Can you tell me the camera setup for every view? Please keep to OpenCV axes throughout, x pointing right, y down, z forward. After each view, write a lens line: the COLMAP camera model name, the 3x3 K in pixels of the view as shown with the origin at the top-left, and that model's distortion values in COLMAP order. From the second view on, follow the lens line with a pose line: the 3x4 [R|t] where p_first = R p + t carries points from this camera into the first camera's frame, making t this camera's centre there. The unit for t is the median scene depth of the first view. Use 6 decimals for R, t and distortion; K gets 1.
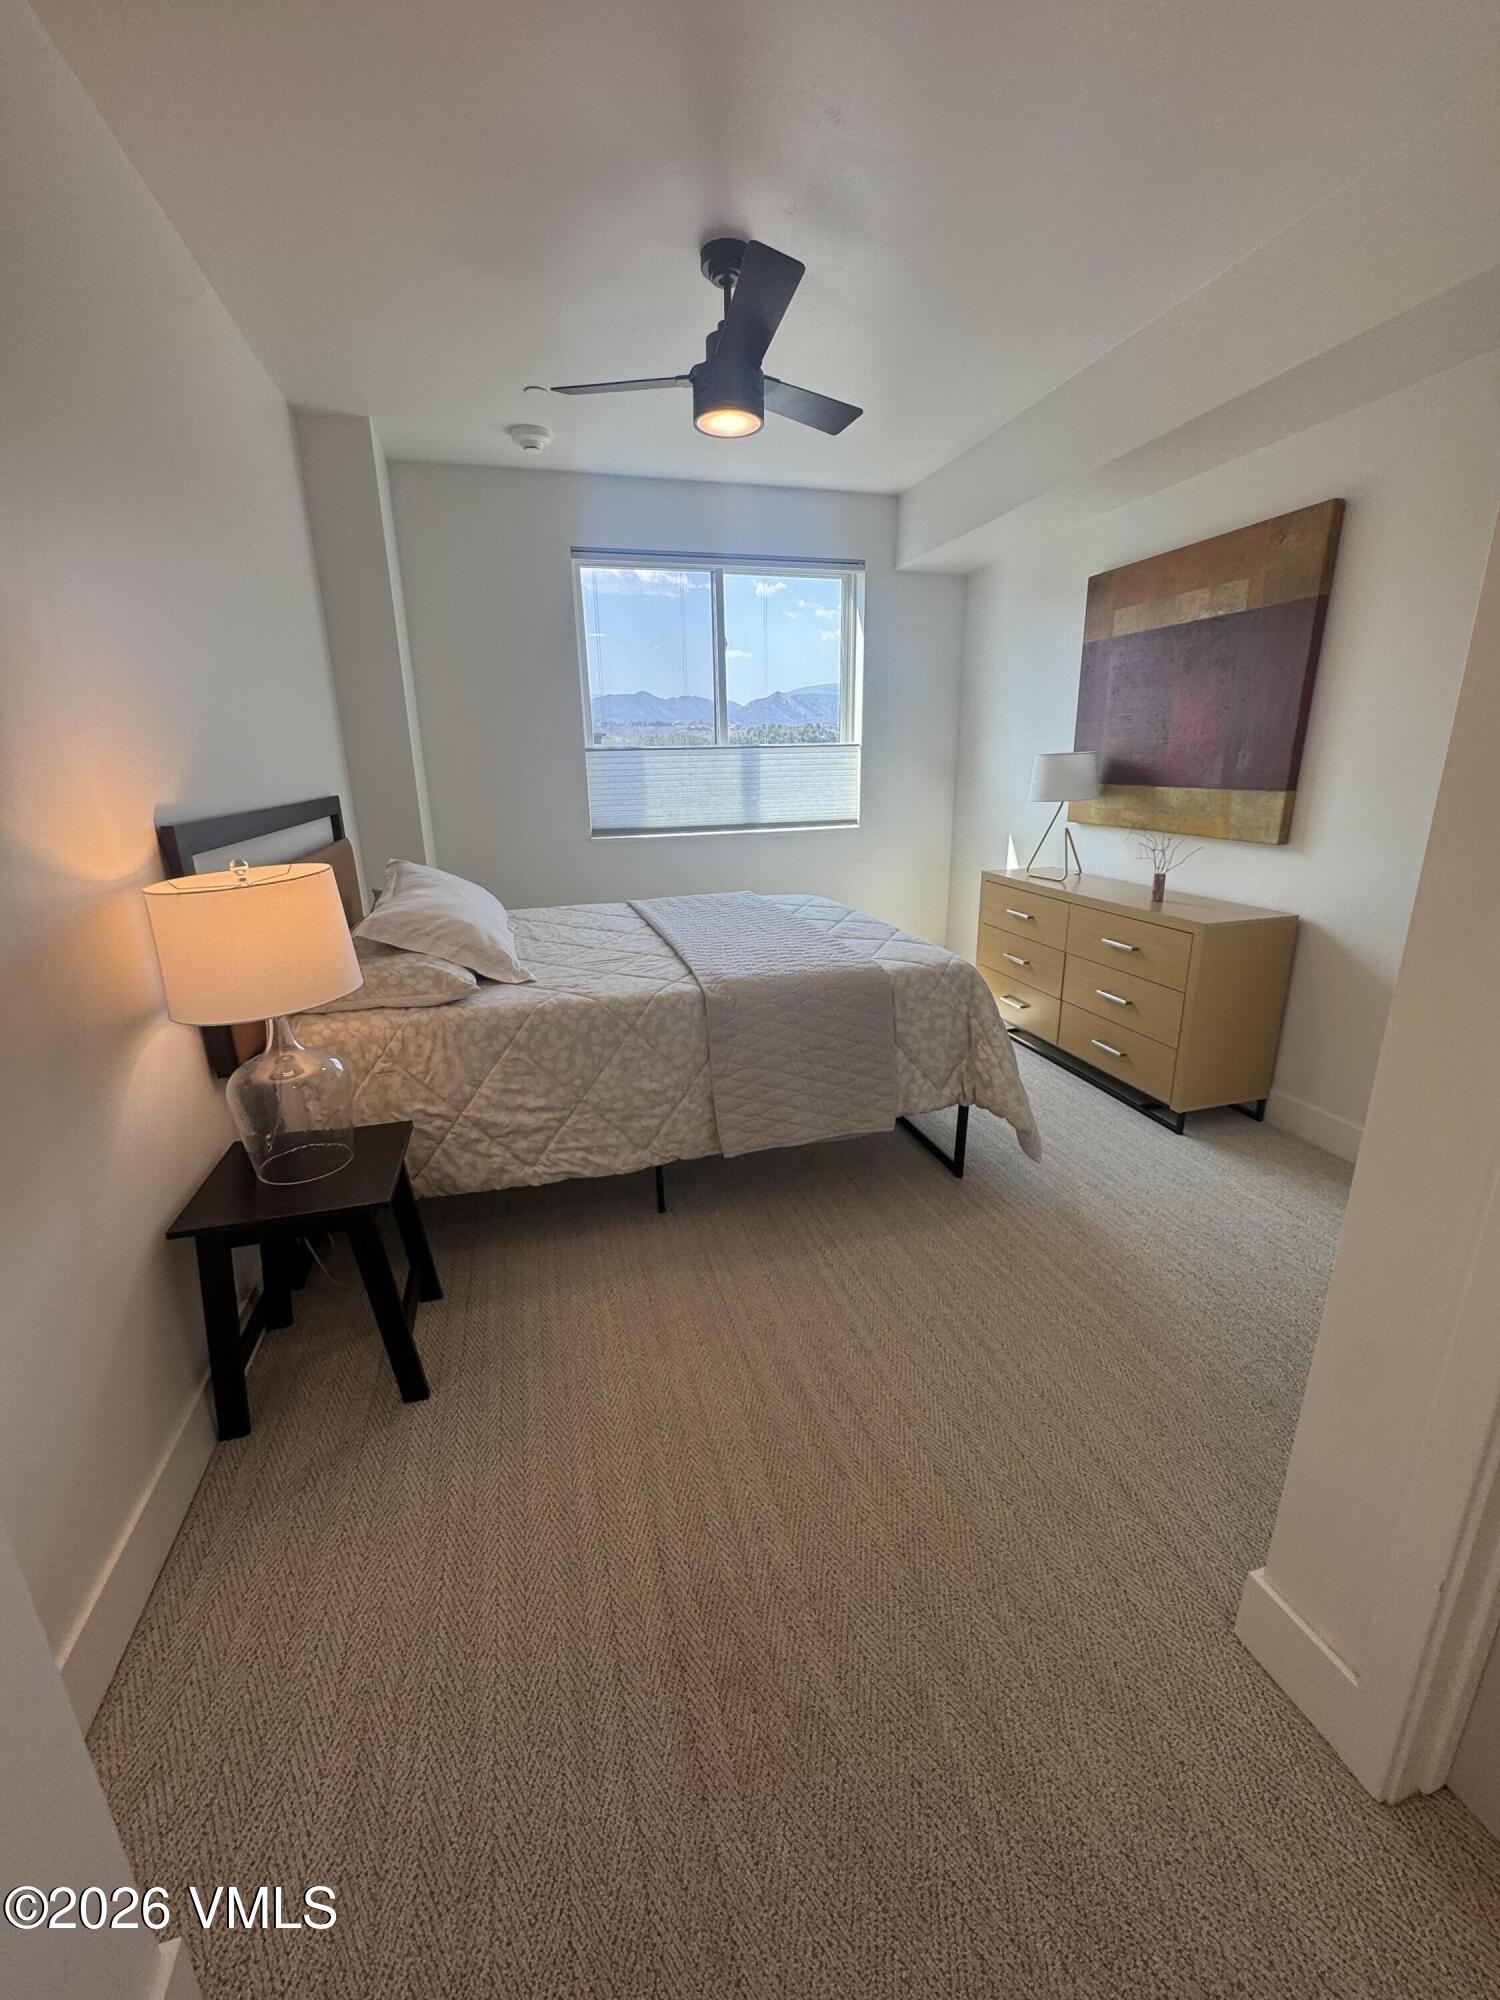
lens RADIAL K [[798.5, 0, 753.4], [0, 798.5, 995.1], [0, 0, 1]] dist [-0.003152, 0.000542]
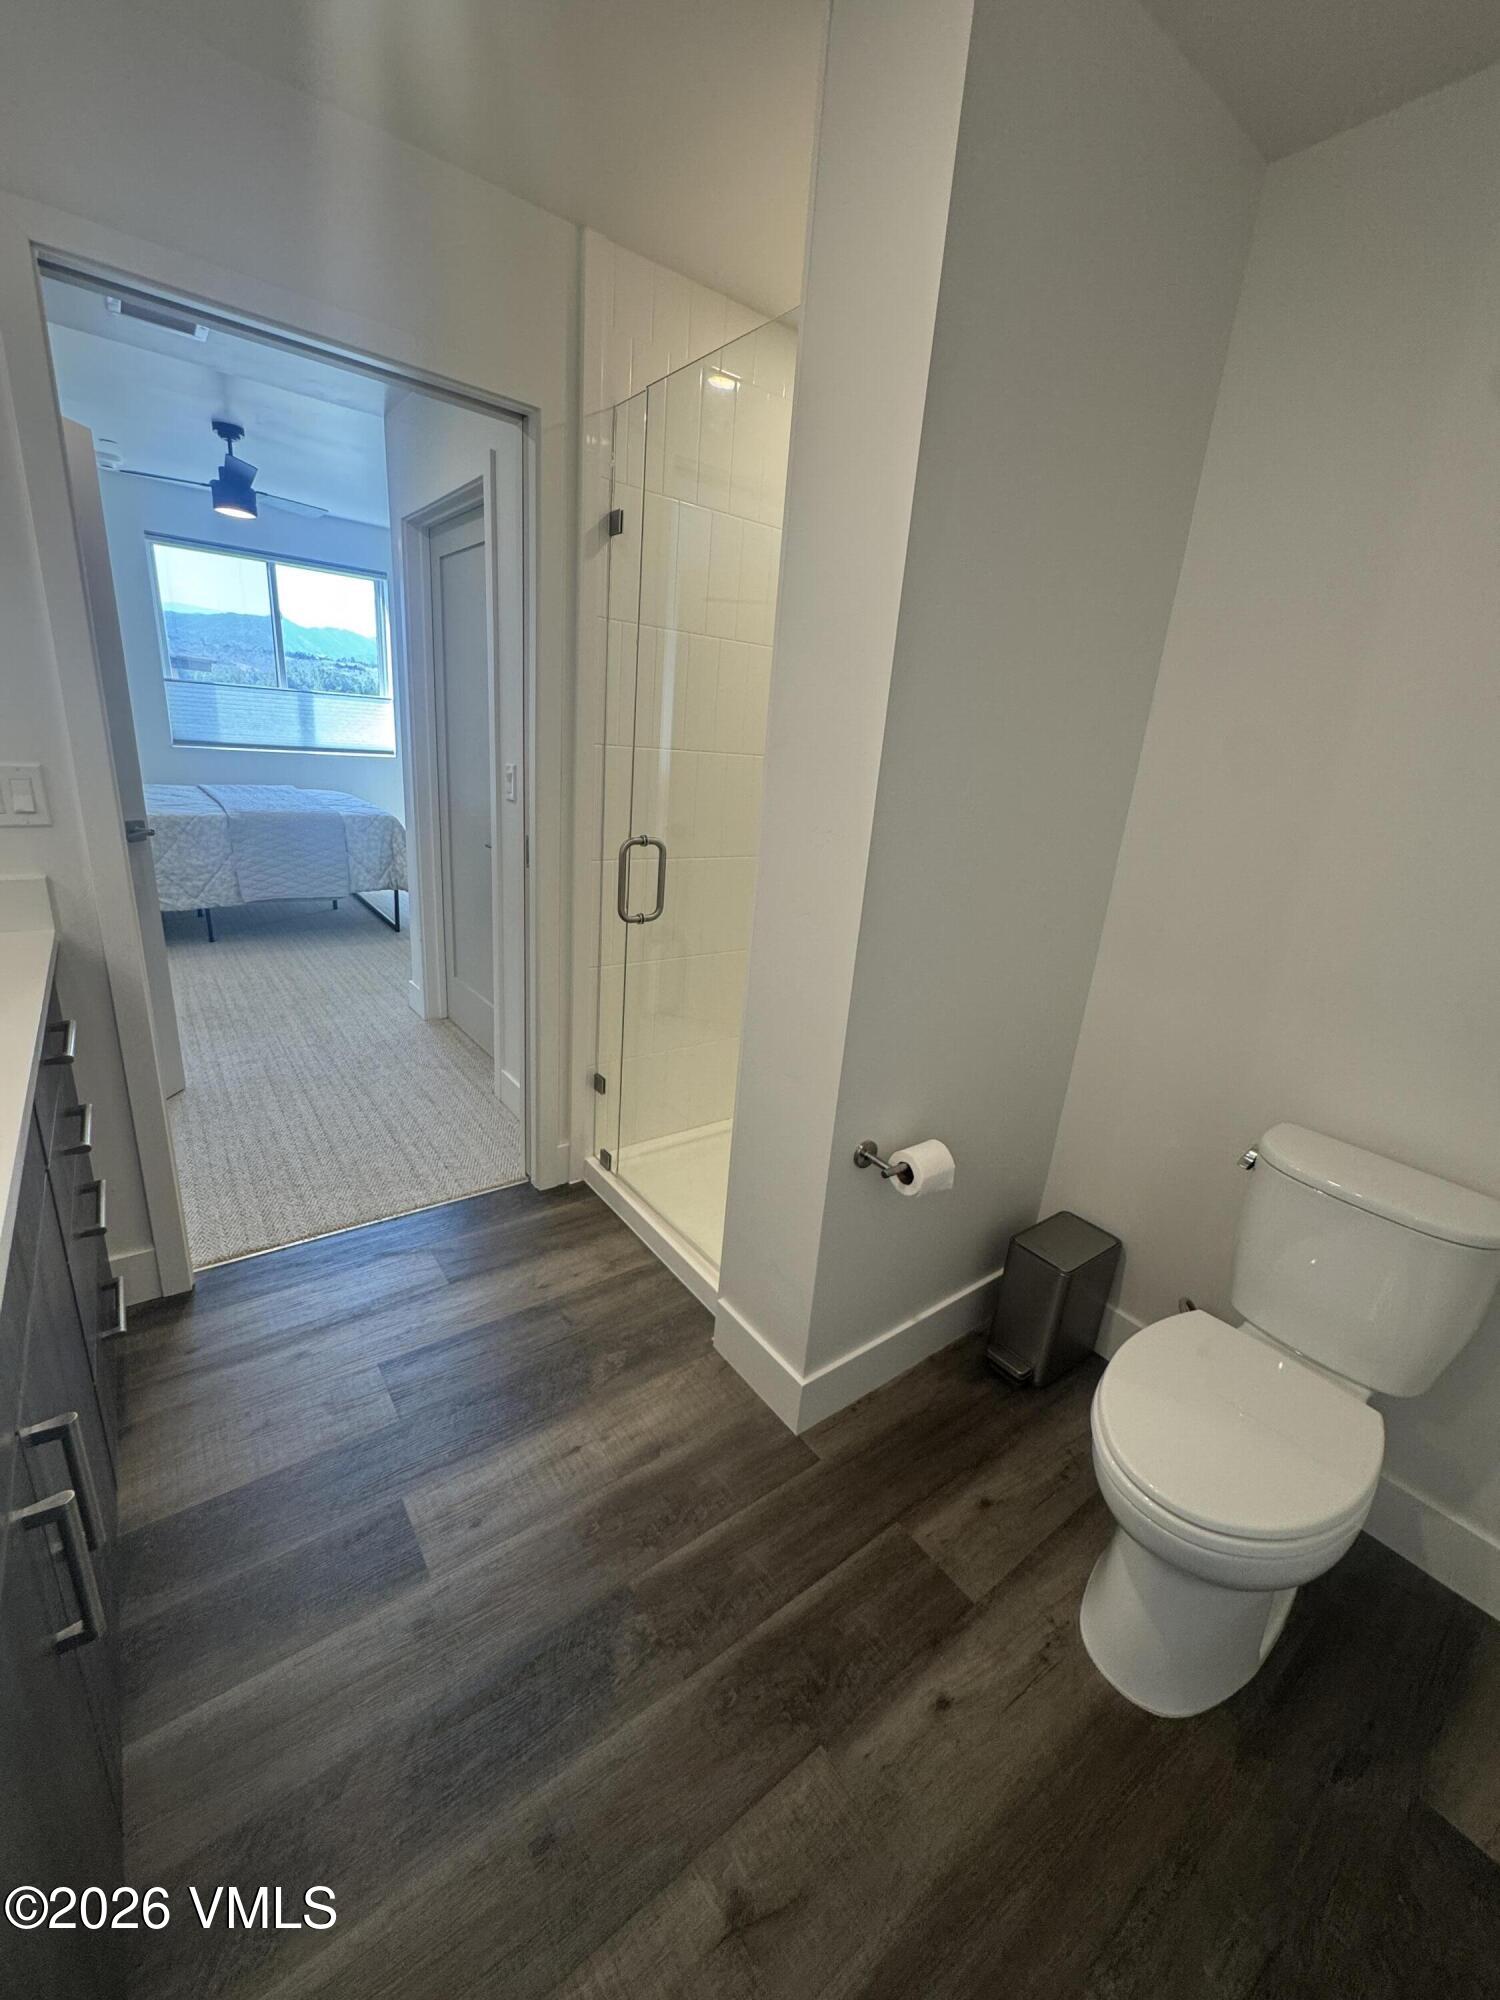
lens RADIAL K [[798.5, 0, 747.6], [0, 798.5, 994.2], [0, 0, 1]] dist [-0.003152, 0.000542]
pose [[0.926734, -0.024728, 0.374903, 0.338169], [0.010651, 0.999160, 0.039575, 0.333854], [-0.375567, -0.032682, 0.926219, -1.170382]]
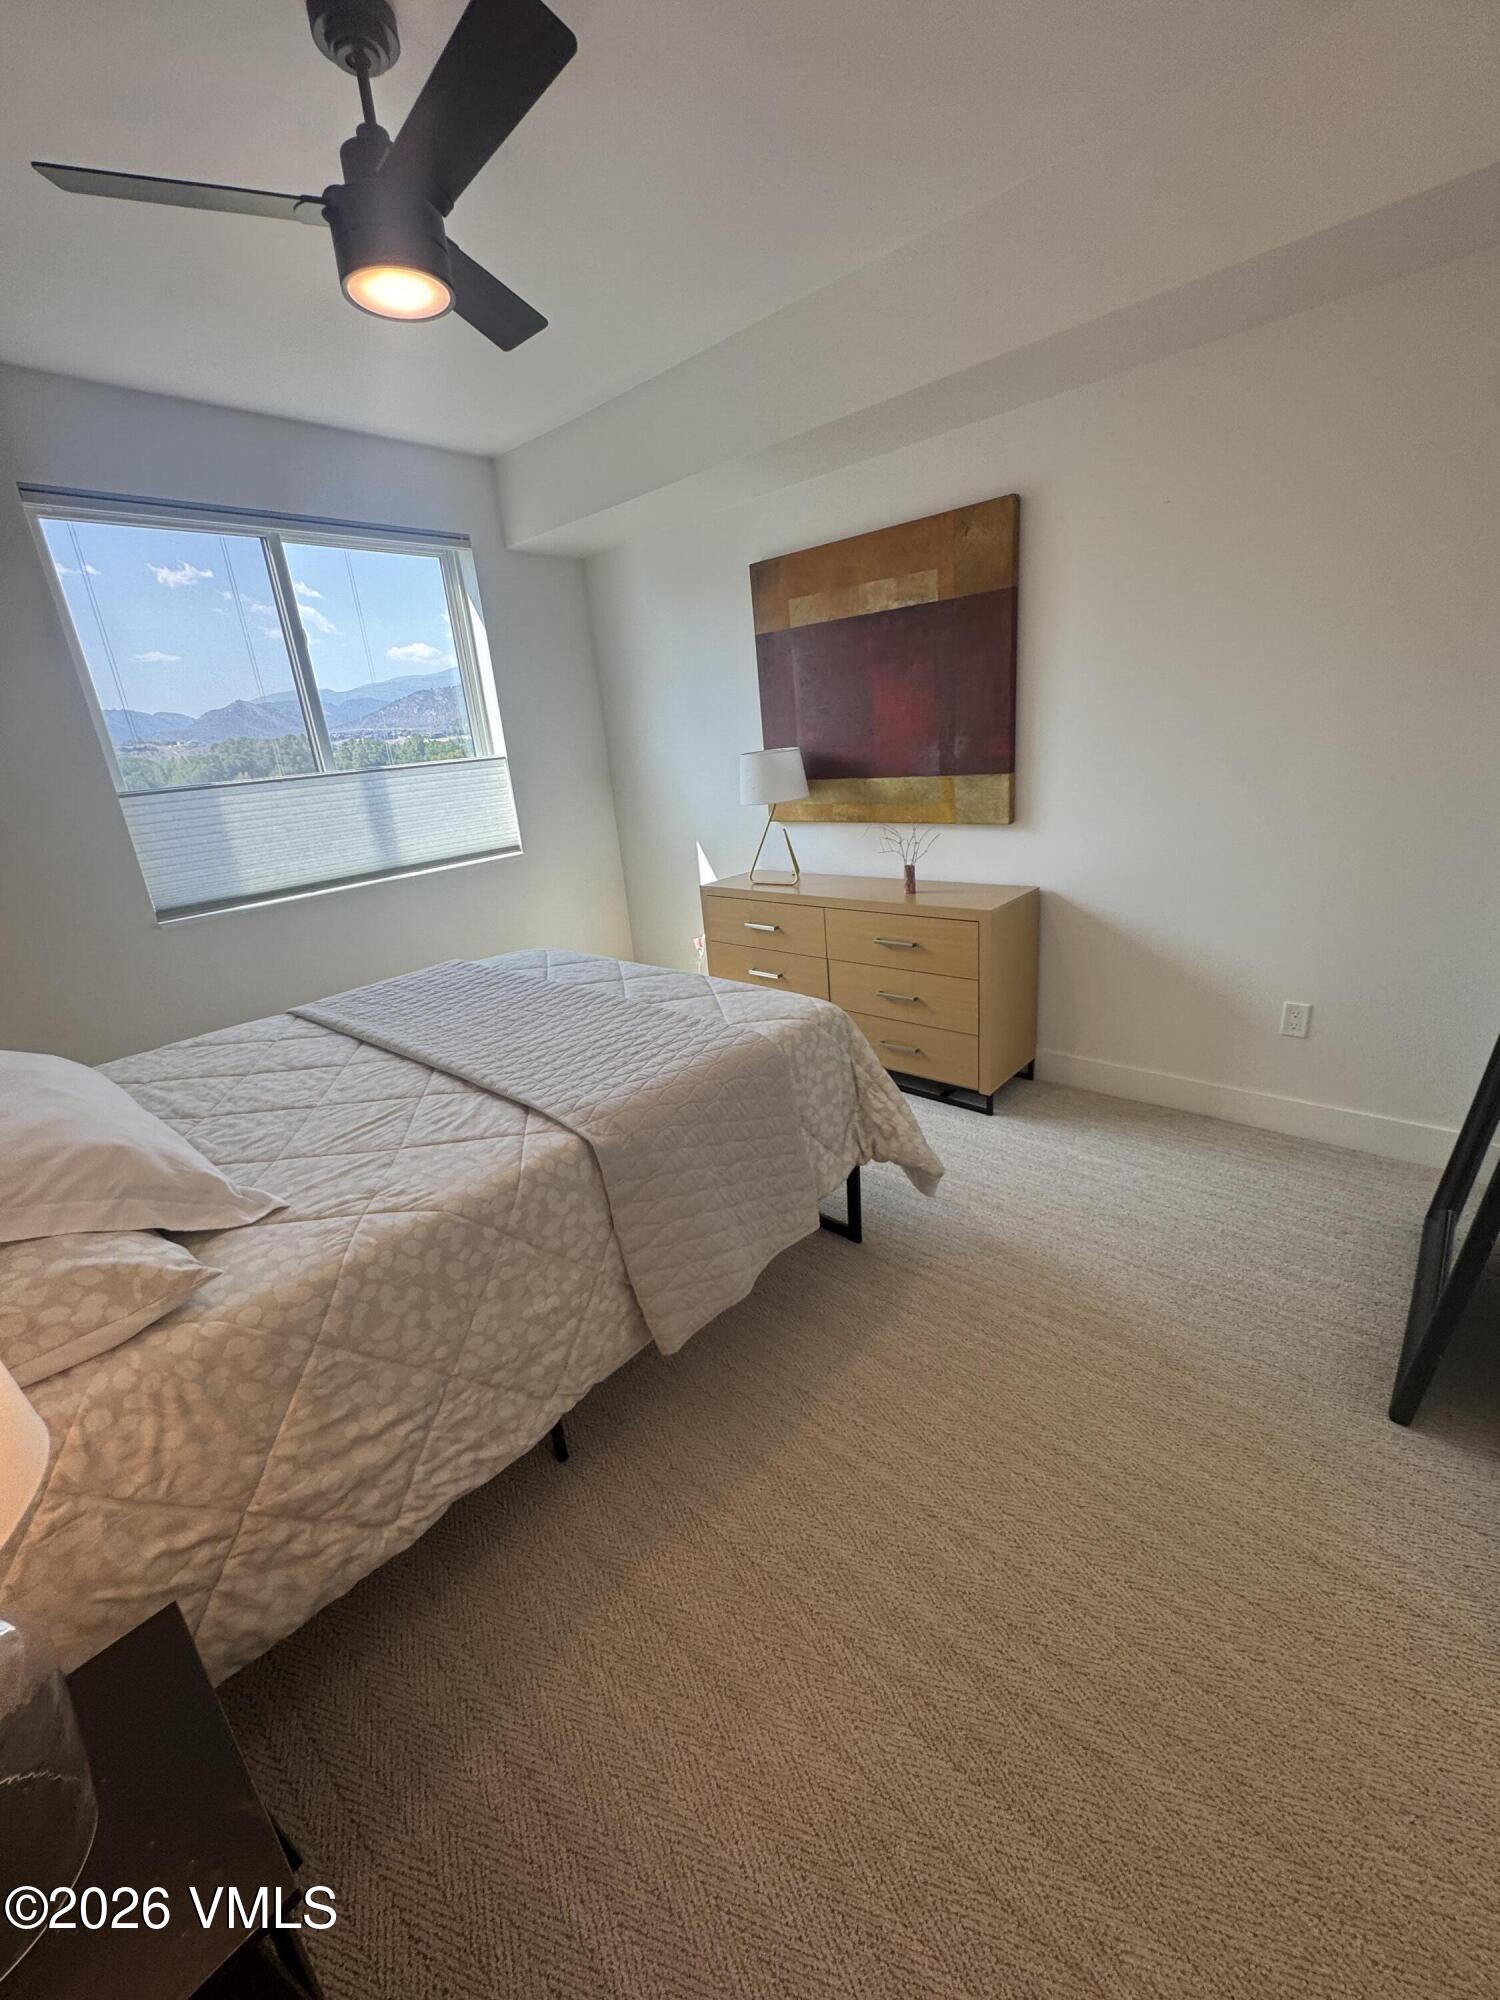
lens RADIAL K [[798.5, 0, 749.3], [0, 798.5, 996.0], [0, 0, 1]] dist [-0.003152, 0.000542]
pose [[0.842041, -0.220764, 0.492168, -0.230744], [0.220104, 0.973620, 0.060150, -0.121981], [-0.492464, 0.057680, 0.868420, 0.305897]]
